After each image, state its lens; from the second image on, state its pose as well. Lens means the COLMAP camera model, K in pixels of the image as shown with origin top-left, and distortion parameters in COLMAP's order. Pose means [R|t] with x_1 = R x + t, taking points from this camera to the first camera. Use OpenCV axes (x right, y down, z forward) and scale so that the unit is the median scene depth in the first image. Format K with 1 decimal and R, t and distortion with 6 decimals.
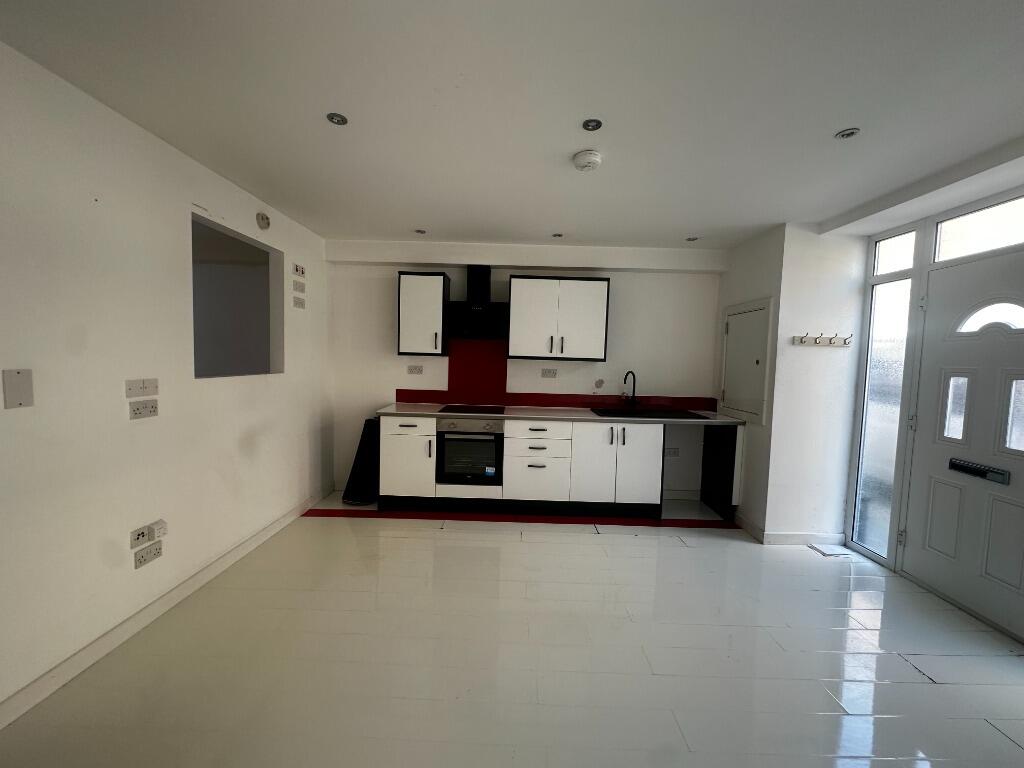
lens RADIAL K [[407.6, 0, 509.9], [0, 407.6, 381.5], [0, 0, 1]] dist [-0.000151, 0.000148]
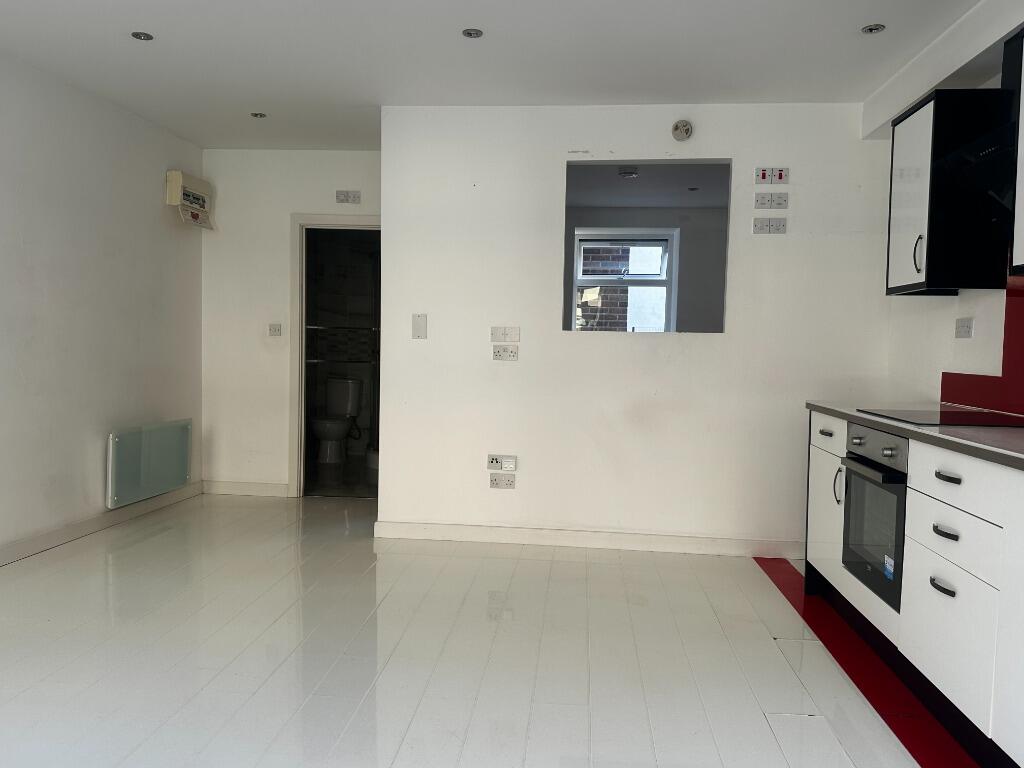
lens RADIAL K [[771.2, 0, 509.7], [0, 771.2, 393.5], [0, 0, 1]] dist [0.011051, -0.000382]
pose [[-0.085851, 0.036202, -0.995650, 0.730666], [-0.077188, 0.996094, 0.042873, 0.050496], [0.993313, 0.080533, -0.082721, 0.691024]]
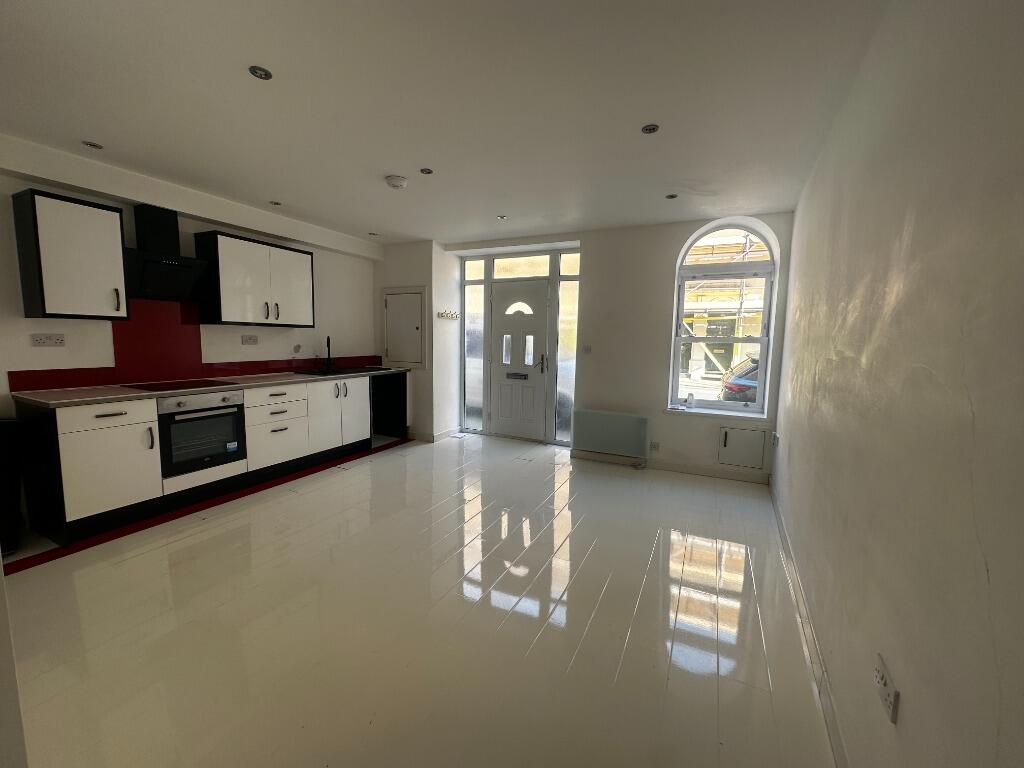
lens RADIAL K [[407.6, 0, 513.1], [0, 407.6, 378.0], [0, 0, 1]] dist [-0.000151, 0.000148]
pose [[0.433367, -0.109481, 0.894543, -0.588344], [0.047468, 0.993989, 0.098655, 0.003684], [-0.899966, -0.000292, 0.435959, 0.020336]]
